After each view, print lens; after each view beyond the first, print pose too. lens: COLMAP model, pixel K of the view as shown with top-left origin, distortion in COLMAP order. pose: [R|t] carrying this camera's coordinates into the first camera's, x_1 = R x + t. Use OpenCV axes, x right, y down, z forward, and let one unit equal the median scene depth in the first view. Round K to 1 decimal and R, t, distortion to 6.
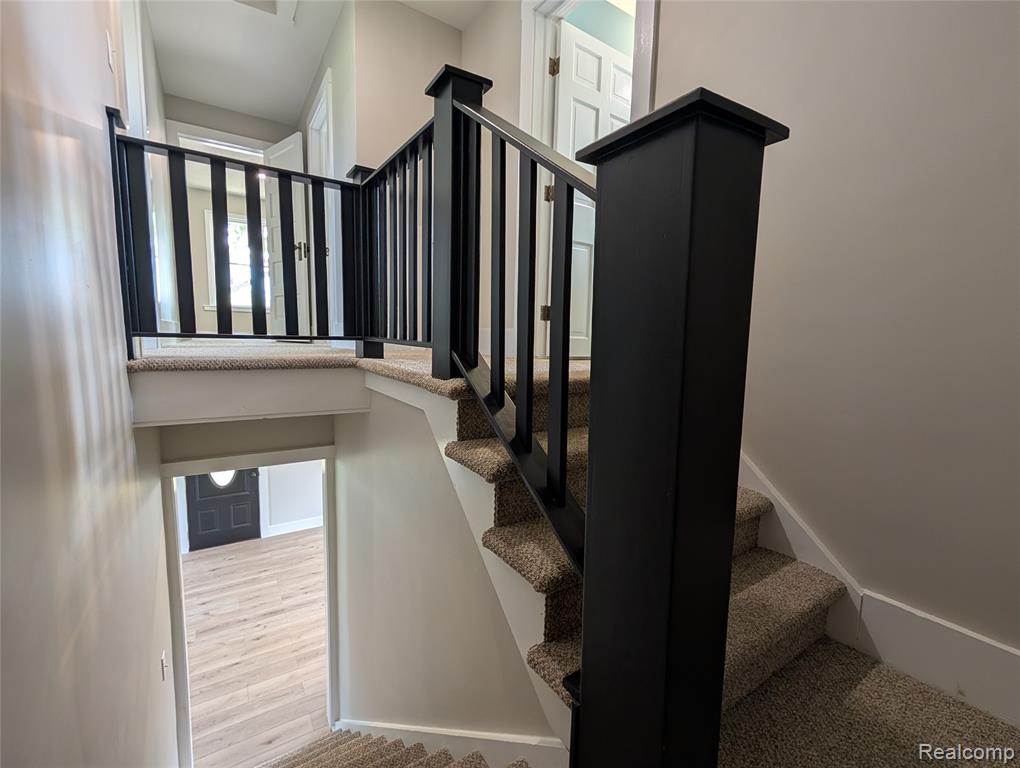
lens RADIAL K [[451.8, 0, 528.2], [0, 451.8, 388.8], [0, 0, 1]] dist [0.000454, 0.000652]
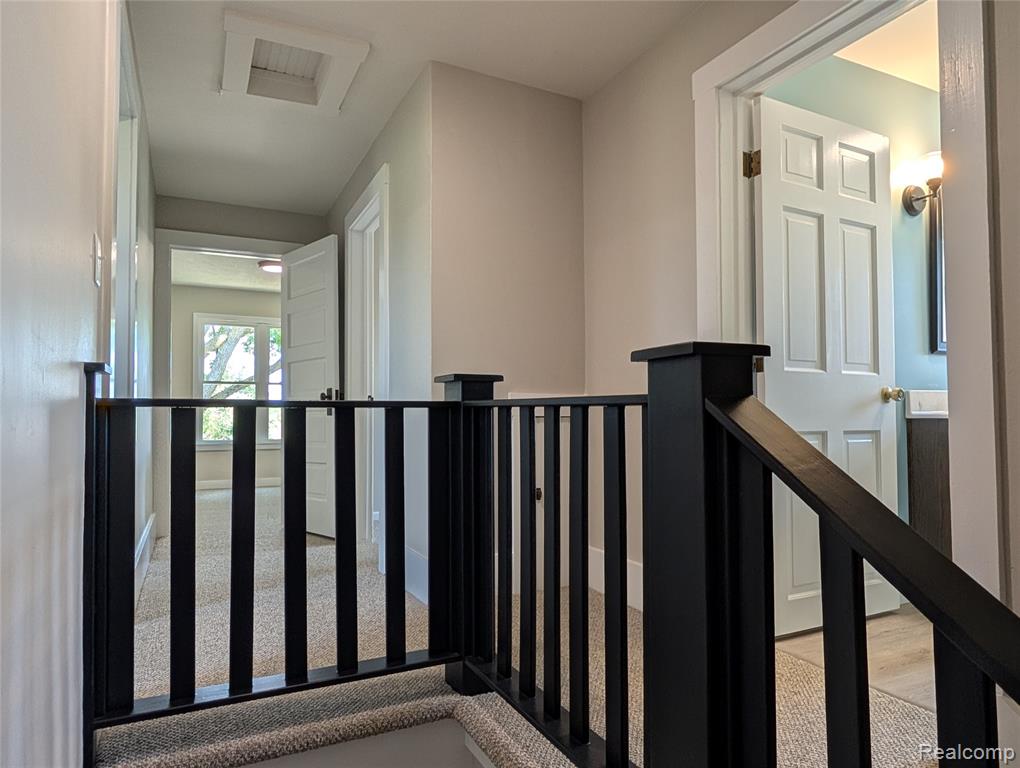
lens RADIAL K [[676.9, 0, 555.4], [0, 676.9, 411.7], [0, 0, 1]] dist [-0.001102, -0.002219]
pose [[0.993426, -0.037903, -0.108024, -0.121673], [0.021935, 0.989138, -0.145341, -0.249675], [0.112359, 0.142016, 0.983467, 0.107062]]
